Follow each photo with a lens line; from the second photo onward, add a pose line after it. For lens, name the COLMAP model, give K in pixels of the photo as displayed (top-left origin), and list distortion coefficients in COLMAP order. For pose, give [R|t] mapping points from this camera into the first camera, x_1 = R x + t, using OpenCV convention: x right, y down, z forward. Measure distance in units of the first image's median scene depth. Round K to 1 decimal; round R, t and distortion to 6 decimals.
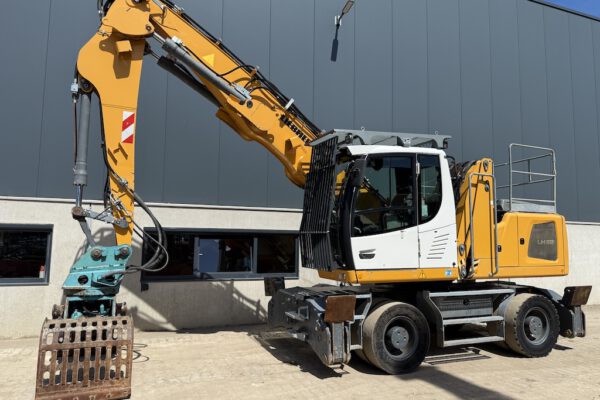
lens RADIAL K [[421.7, 0, 296.7], [0, 421.7, 200.2], [0, 0, 1]] dist [0.066754, -0.078269]
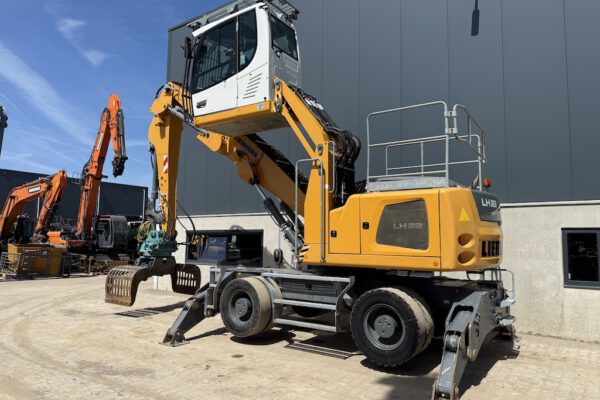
lens RADIAL K [[432.1, 0, 299.7], [0, 432.1, 195.3], [0, 0, 1]] dist [0.013323, -0.002486]
pose [[0.531922, -0.073270, -0.843617, 1.241988], [0.079211, 0.996187, -0.036576, 0.058685], [0.843080, -0.047369, 0.535698, 0.436113]]
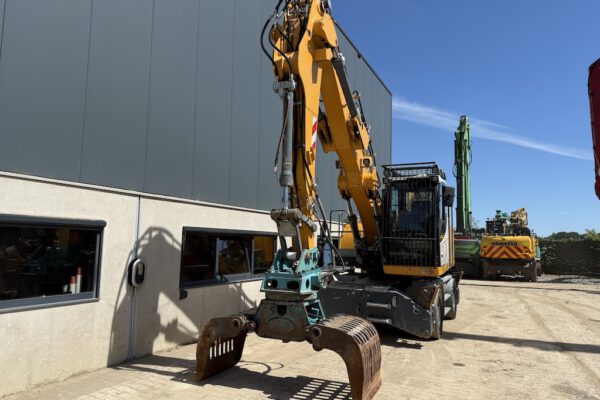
lens RADIAL K [[421.7, 0, 301.9], [0, 421.7, 203.8], [0, 0, 1]] dist [0.066754, -0.078269]
pose [[0.738591, 0.064477, 0.671063, -0.946946], [-0.075356, 0.997074, -0.012861, 0.010807], [-0.669929, -0.041070, 0.741289, 0.234017]]
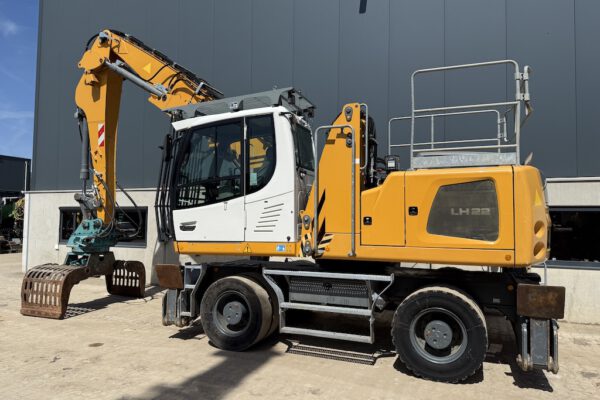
lens RADIAL K [[421.7, 0, 299.9], [0, 421.7, 199.3], [0, 0, 1]] dist [0.066754, -0.078269]
pose [[0.712701, -0.040619, -0.700291, 0.914849], [0.069190, 0.997524, 0.012556, 0.058129], [0.698047, -0.057402, 0.713747, 0.388235]]
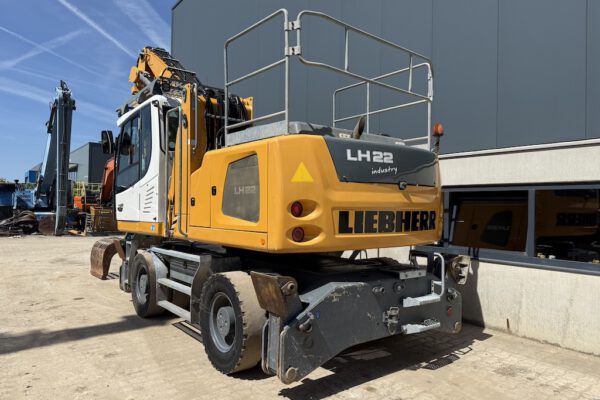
lens RADIAL K [[421.7, 0, 298.6], [0, 421.7, 202.5], [0, 0, 1]] dist [0.066754, -0.078269]
pose [[0.262934, -0.013667, -0.964717, 1.244645], [0.087205, 0.996144, 0.009655, 0.124096], [0.960865, -0.086667, 0.263112, 0.986501]]
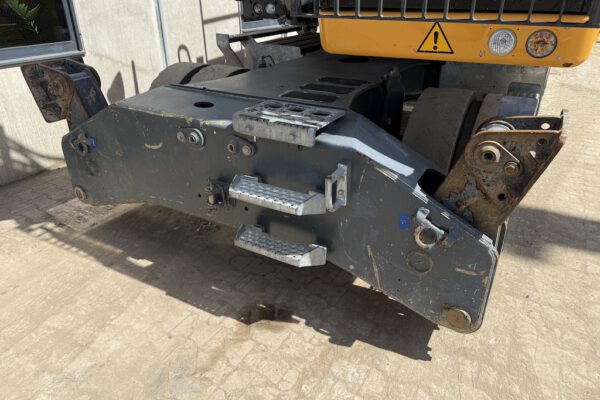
lens RADIAL K [[421.7, 0, 301.2], [0, 421.7, 204.0], [0, 0, 1]] dist [0.066754, -0.078269]
pose [[0.781125, -0.299356, 0.547932, -0.142649], [-0.043098, 0.849626, 0.525622, 0.114319], [-0.622885, -0.434191, 0.650763, 0.745180]]
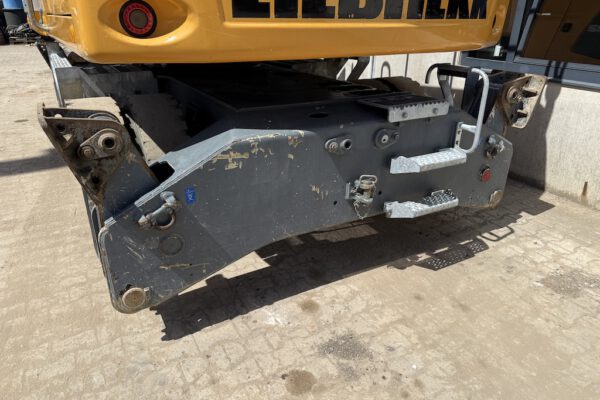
lens RADIAL K [[421.7, 0, 296.1], [0, 421.7, 202.8], [0, 0, 1]] dist [0.066754, -0.078269]
pose [[0.127698, 0.394193, -0.910113, 0.977572], [0.087835, 0.909525, 0.406262, 0.176741], [0.987916, -0.131818, 0.081521, 1.187654]]
